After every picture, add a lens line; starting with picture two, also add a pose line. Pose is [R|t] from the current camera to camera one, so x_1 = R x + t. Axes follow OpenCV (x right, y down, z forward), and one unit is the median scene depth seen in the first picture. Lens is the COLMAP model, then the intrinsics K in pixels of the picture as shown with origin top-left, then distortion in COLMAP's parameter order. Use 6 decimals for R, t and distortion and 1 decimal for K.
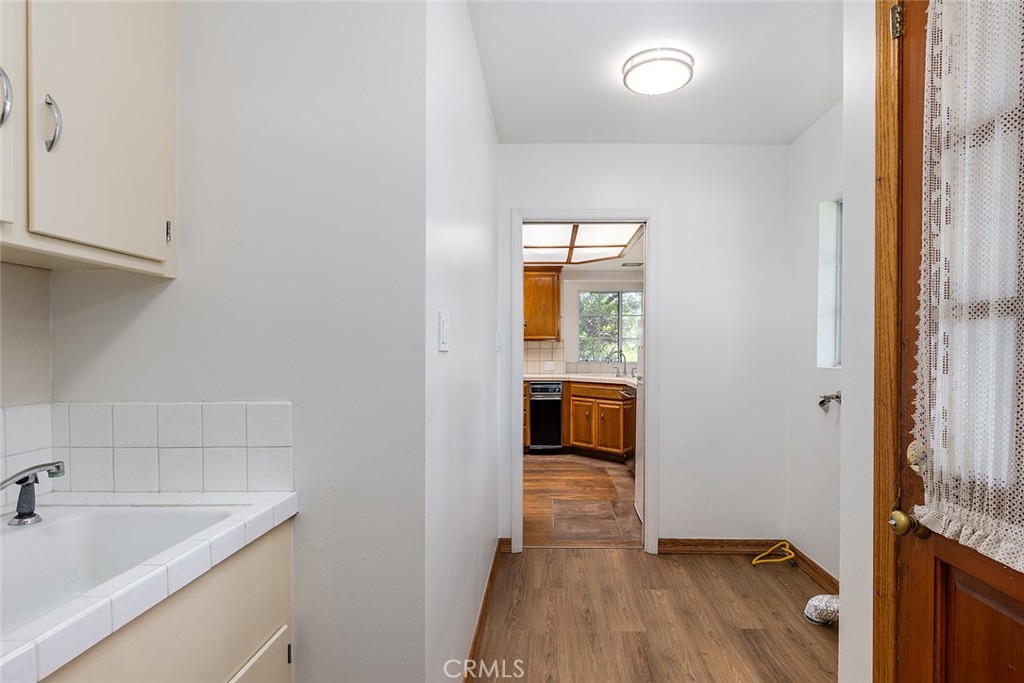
lens RADIAL K [[555.9, 0, 512.0], [0, 555.9, 341.5], [0, 0, 1]] dist [0.013181, 0.000118]
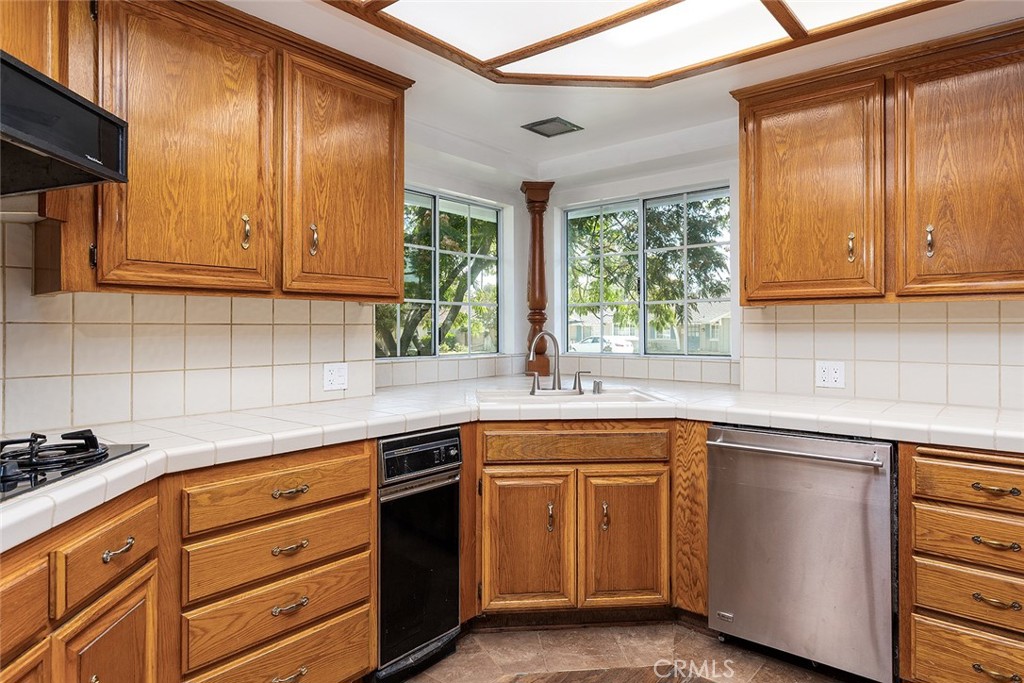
lens RADIAL K [[609.6, 0, 510.0], [0, 609.6, 325.1], [0, 0, 1]] dist [0.003282, 0.000695]
pose [[0.597158, -0.001207, 0.802122, -0.178994], [0.000617, 0.999999, 0.001045, 0.012952], [-0.802123, -0.000129, 0.597159, 0.769368]]
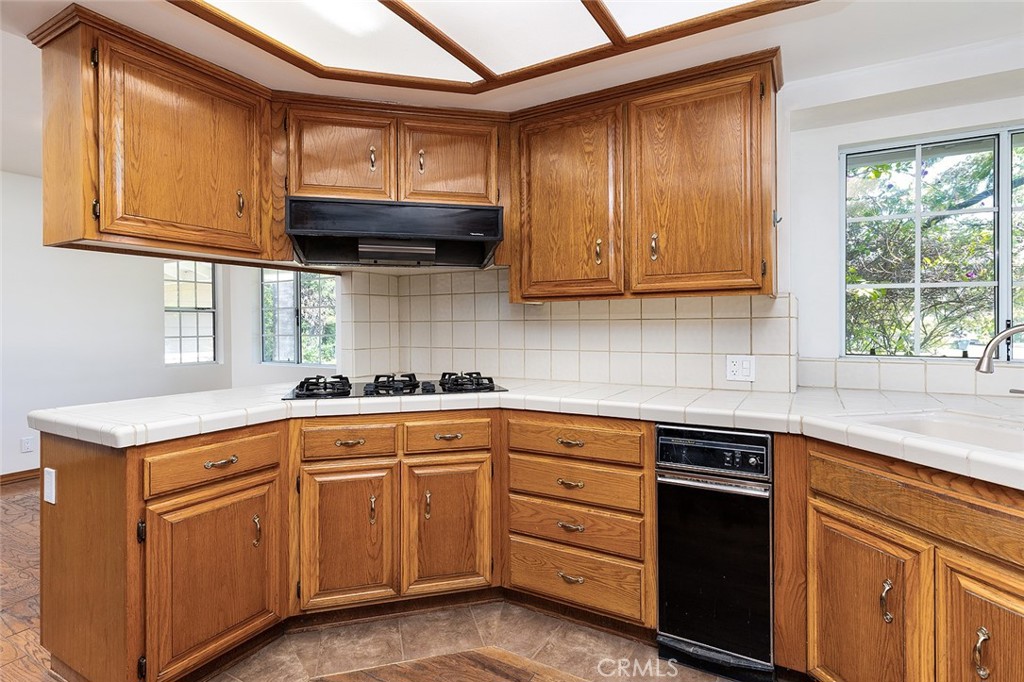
lens RADIAL K [[513.2, 0, 510.1], [0, 513.2, 328.7], [0, 0, 1]] dist [0.002858, -0.000118]
pose [[0.893863, -0.005570, -0.448305, 0.089088], [0.010955, 0.999896, 0.009420, 0.015116], [0.448206, -0.013331, 0.893831, 0.716334]]
